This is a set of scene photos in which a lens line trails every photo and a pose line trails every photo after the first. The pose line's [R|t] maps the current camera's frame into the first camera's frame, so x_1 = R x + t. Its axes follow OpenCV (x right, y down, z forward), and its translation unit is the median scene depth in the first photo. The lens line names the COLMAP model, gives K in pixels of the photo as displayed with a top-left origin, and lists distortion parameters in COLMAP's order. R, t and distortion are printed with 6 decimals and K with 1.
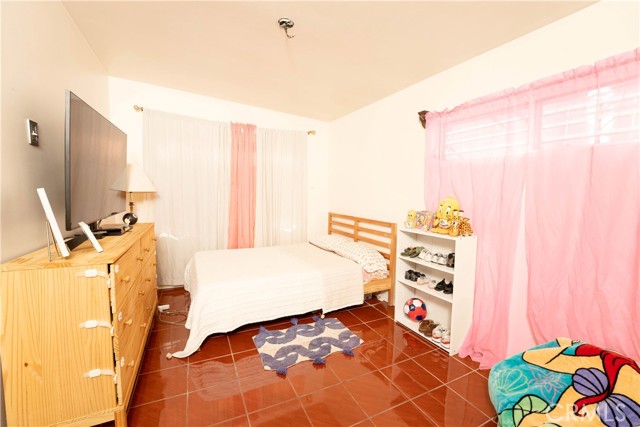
lens RADIAL K [[260.9, 0, 319.7], [0, 260.9, 212.1], [0, 0, 1]] dist [-0.022672, 0.001828]
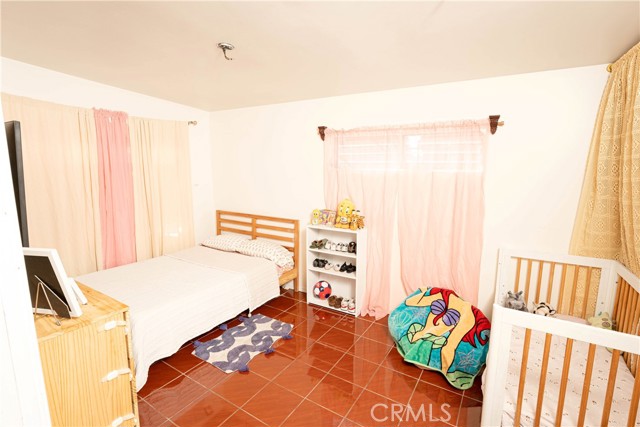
lens RADIAL K [[291.3, 0, 319.9], [0, 291.3, 213.4], [0, 0, 1]] dist [-0.003160, -0.000257]
pose [[0.853969, -0.085733, 0.513213, -0.363683], [0.046158, 0.994926, 0.089397, -0.123519], [-0.518273, -0.052653, 0.853593, -0.170405]]
